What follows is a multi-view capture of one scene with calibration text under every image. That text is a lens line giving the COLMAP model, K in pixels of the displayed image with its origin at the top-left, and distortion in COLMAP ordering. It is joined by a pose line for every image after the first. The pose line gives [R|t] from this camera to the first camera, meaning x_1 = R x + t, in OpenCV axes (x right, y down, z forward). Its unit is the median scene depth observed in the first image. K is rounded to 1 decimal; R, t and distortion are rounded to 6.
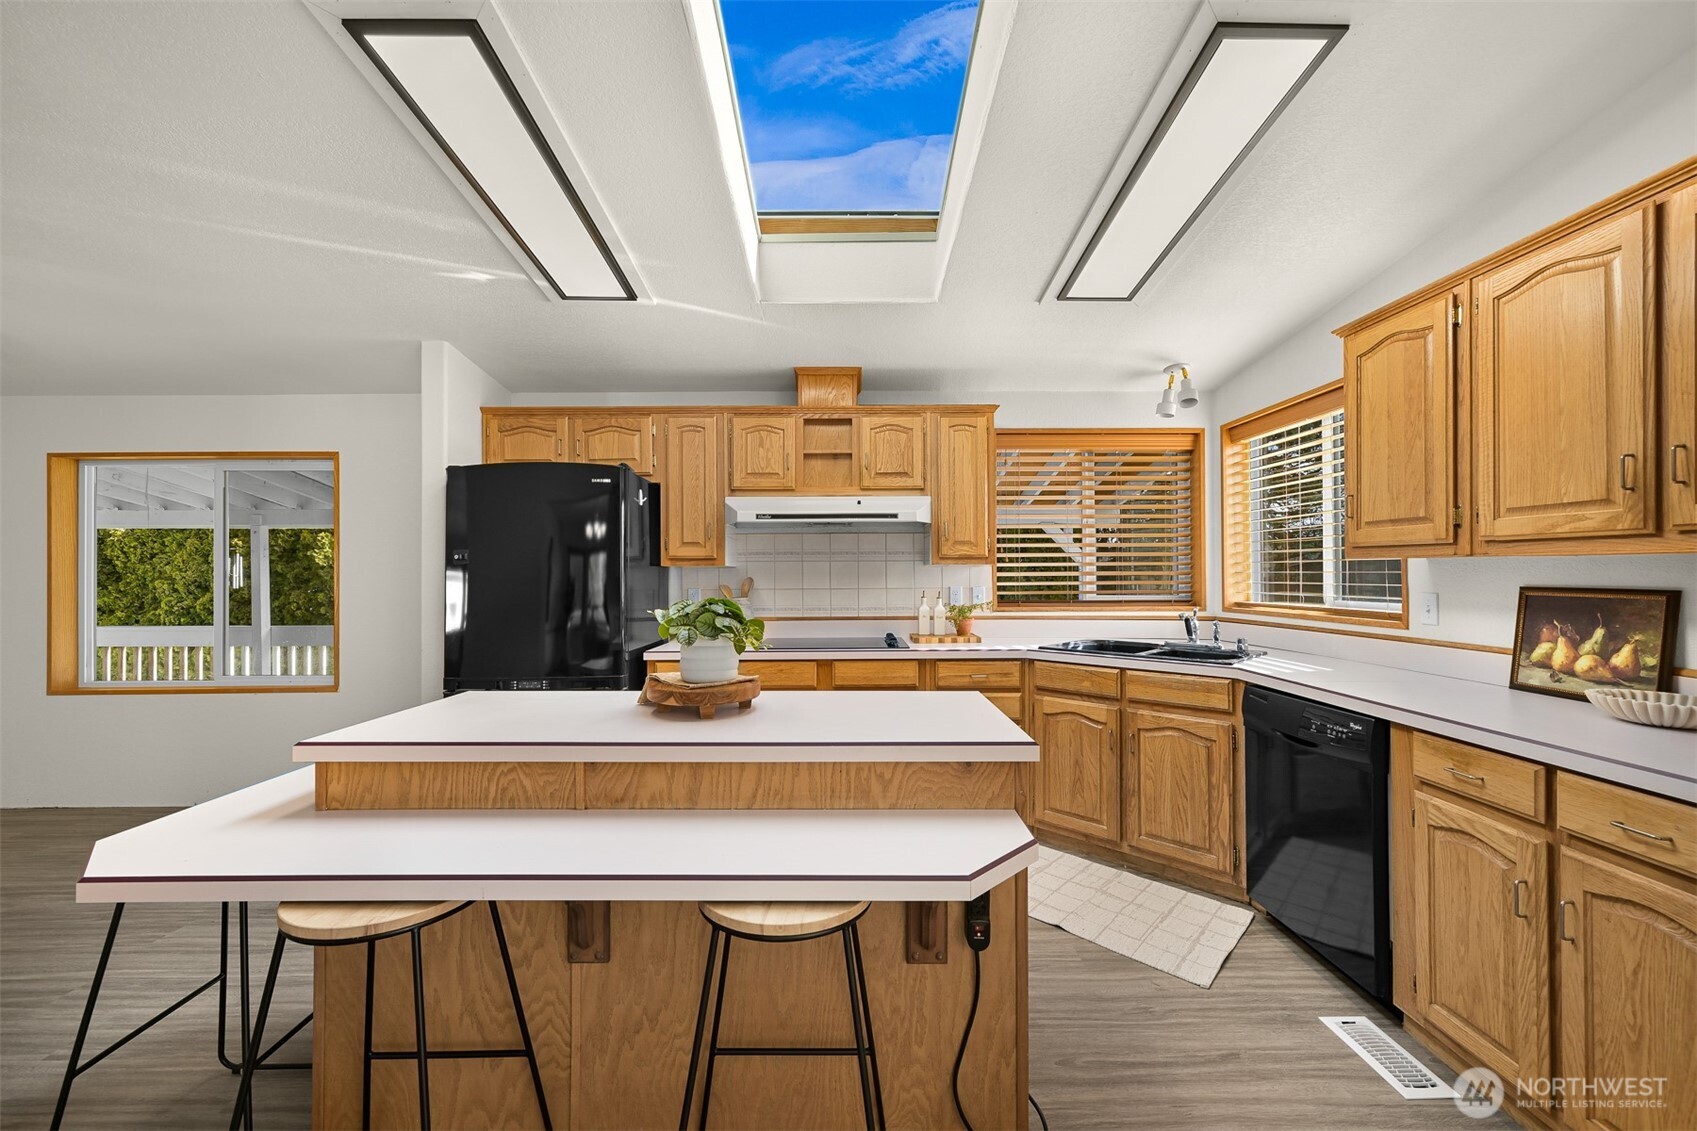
lens RADIAL K [[659.2, 0, 853.1], [0, 659.2, 568.6], [0, 0, 1]] dist [0.001618, 0.000166]
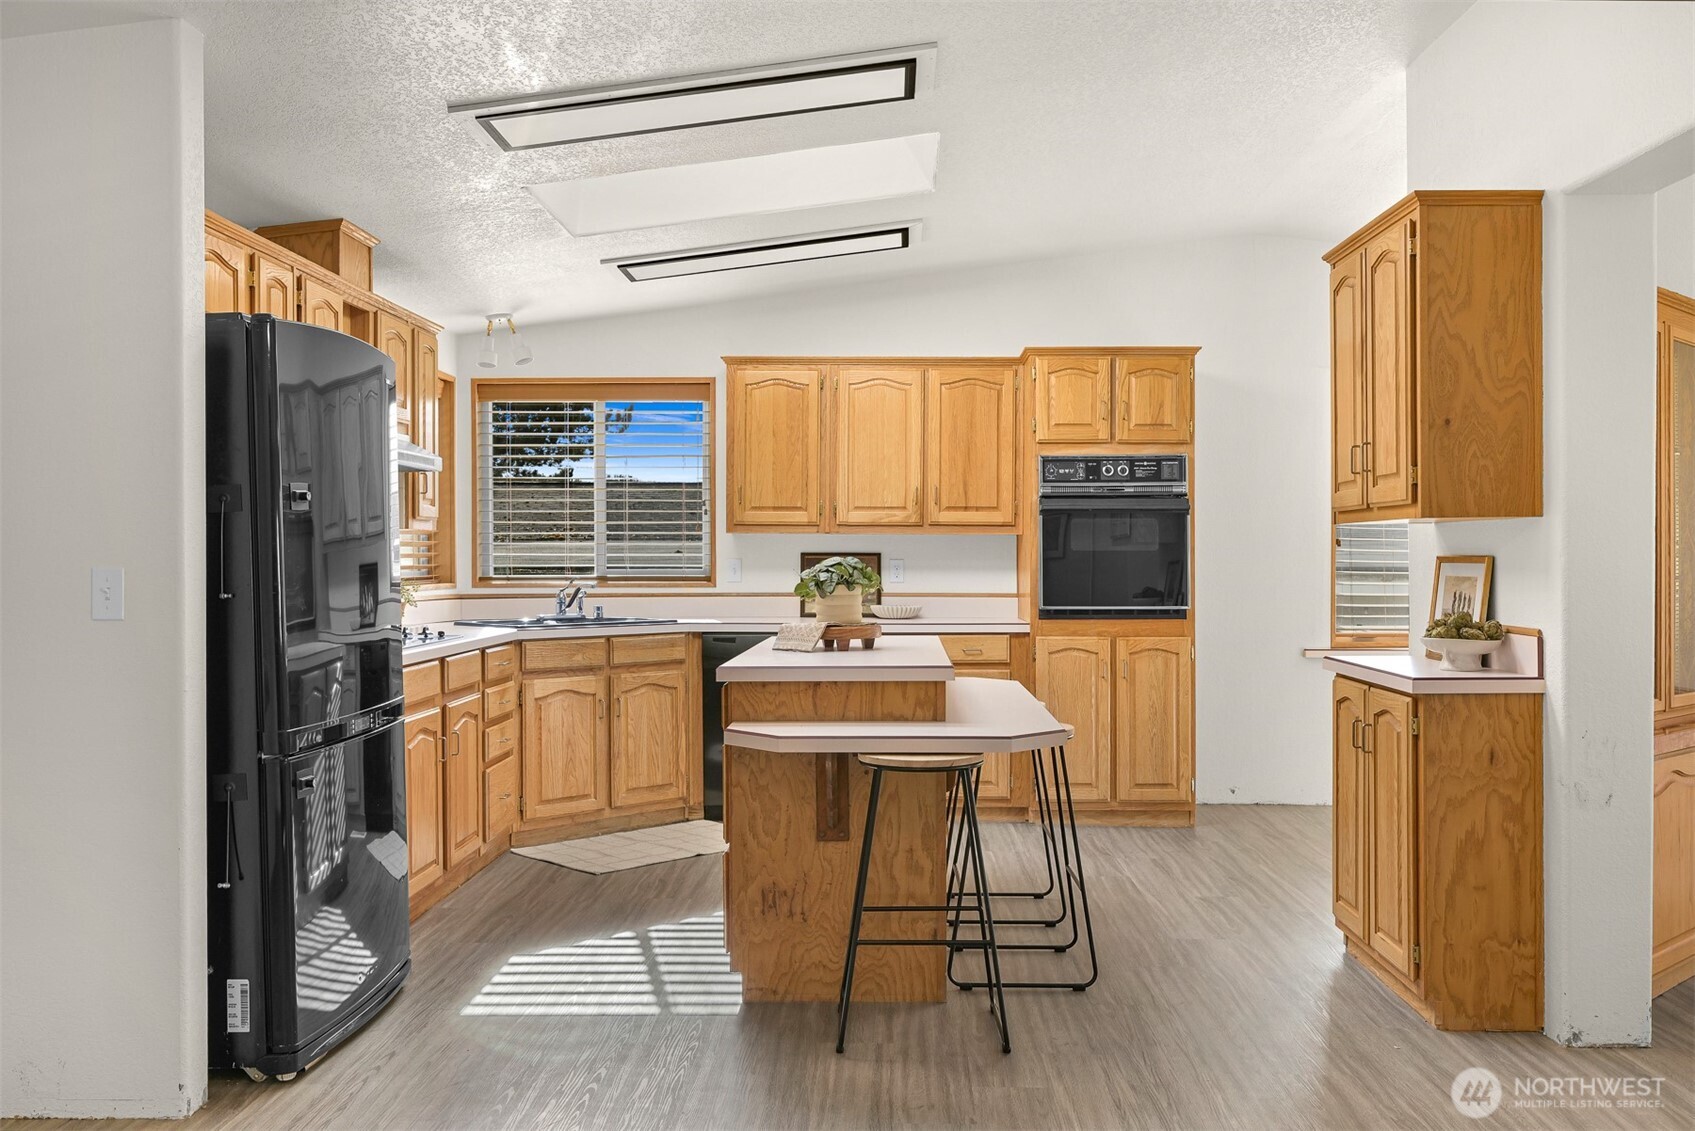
lens RADIAL K [[1444.1, 0, 814.9], [0, 1444.1, 563.9], [0, 0, 1]] dist [-0.001718, 0.006298]
pose [[0.064417, -0.001964, 0.997921, -1.704953], [-0.004911, 0.999985, 0.002285, 0.031378], [-0.997911, -0.005048, 0.064406, 0.515218]]
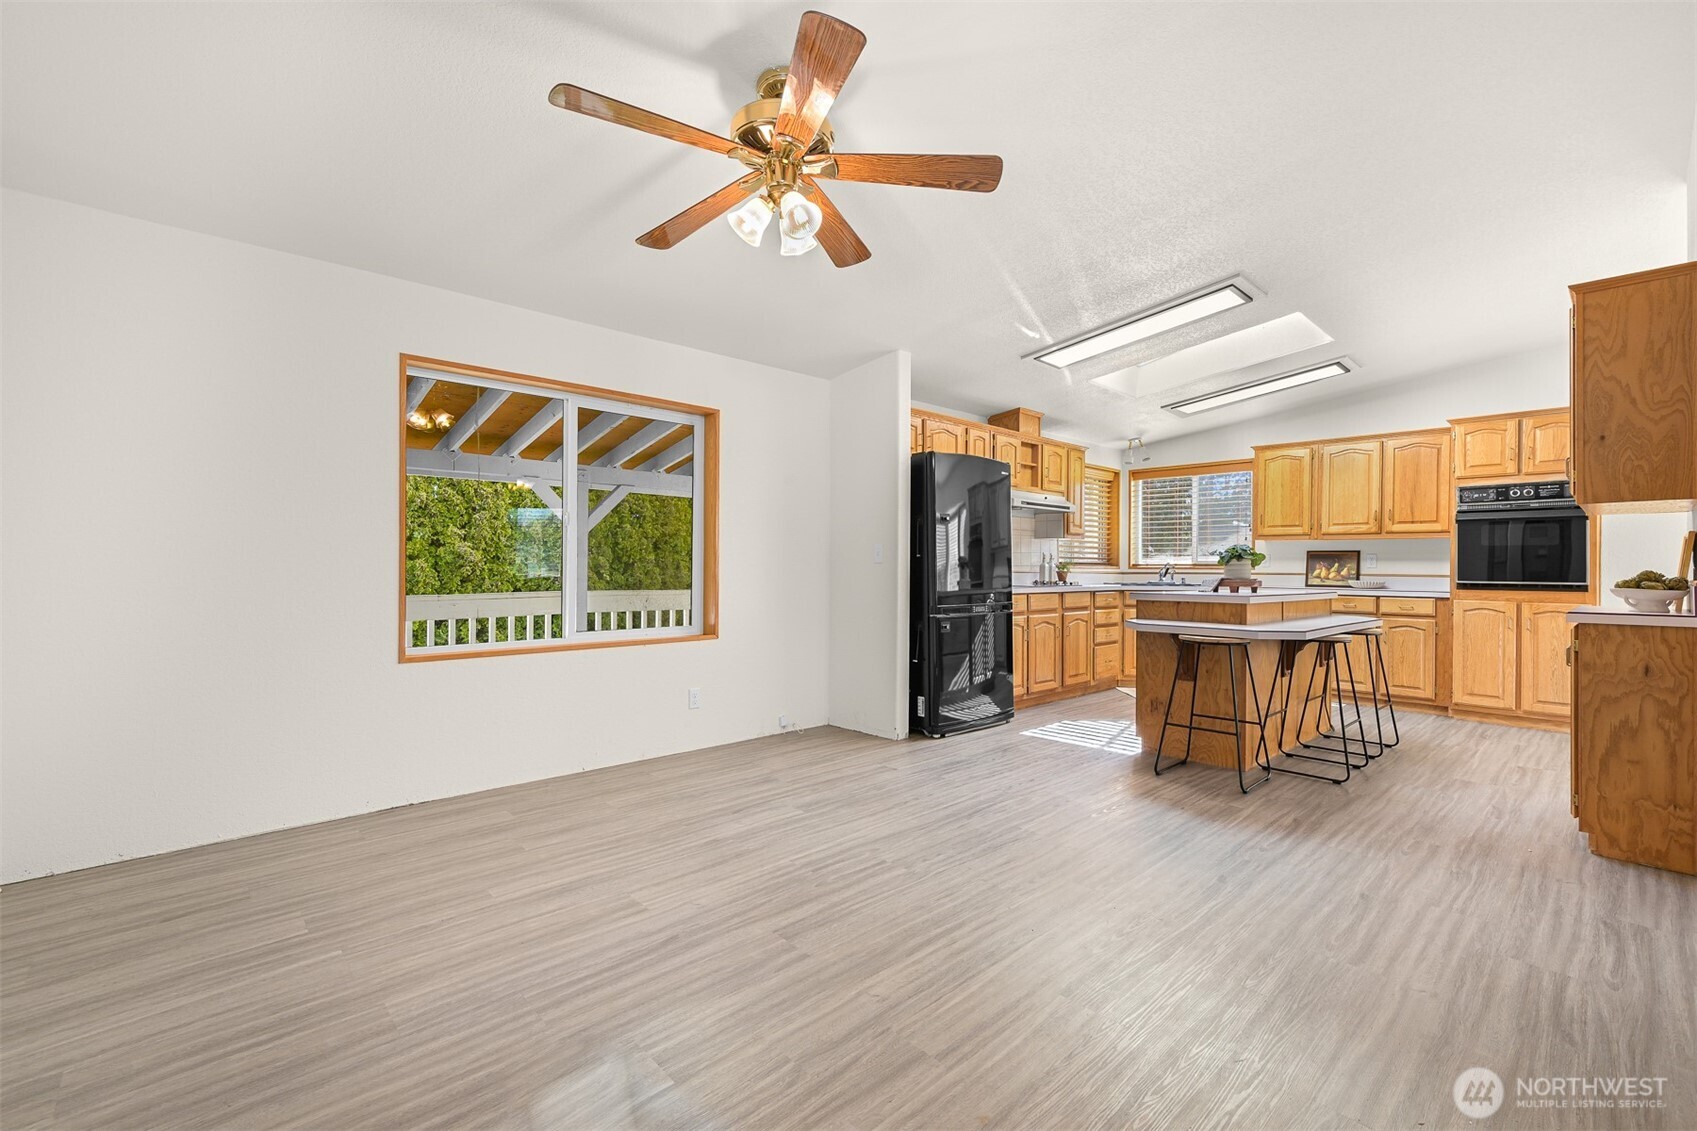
lens RADIAL K [[705.8, 0, 855.0], [0, 705.8, 568.5], [0, 0, 1]] dist [0.000754, 0.000800]
pose [[0.744260, 0.009078, 0.667828, -1.719795], [-0.015700, 0.999869, 0.003905, 0.084365], [-0.667705, -0.013391, 0.744305, 0.021812]]
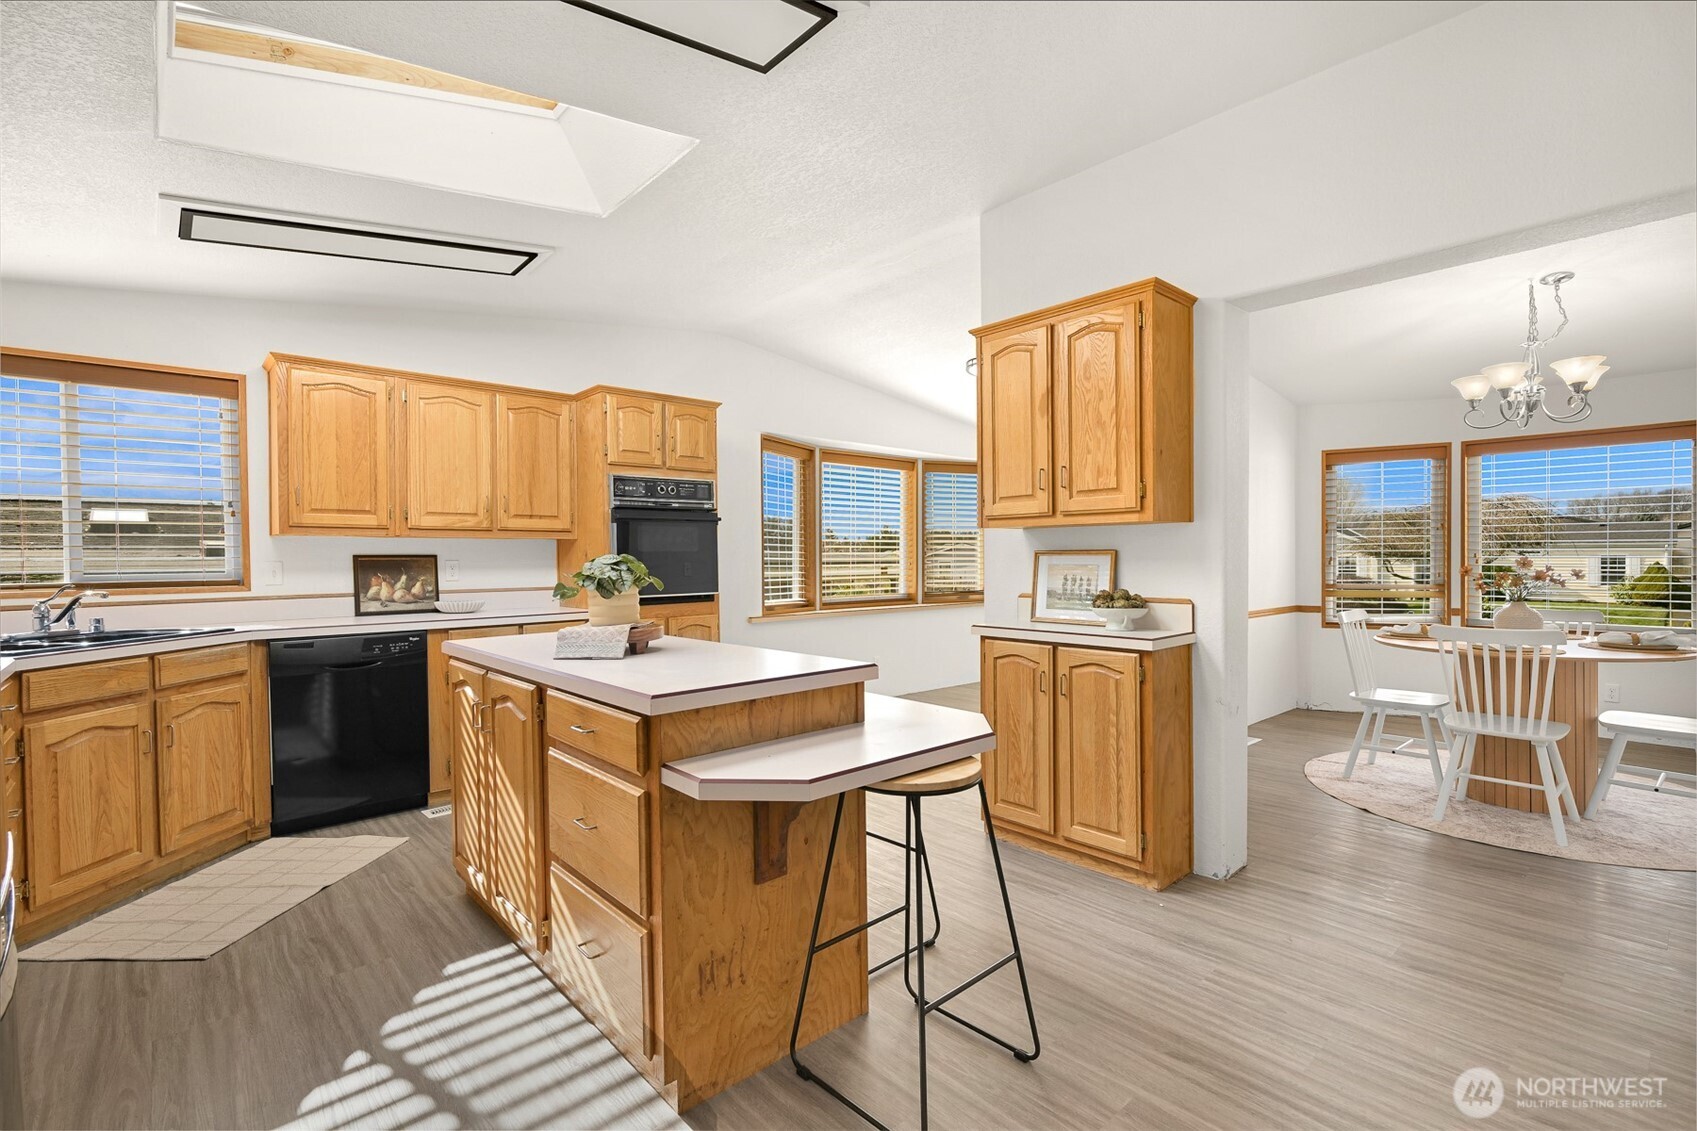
lens RADIAL K [[777.9, 0, 843.9], [0, 777.9, 567.9], [0, 0, 1]] dist [0.000584, 0.000581]
pose [[-0.654982, -0.001323, 0.755644, -0.893356], [0.007699, 0.999935, 0.008423, 0.036293], [-0.755606, 0.011334, -0.654929, 0.937624]]
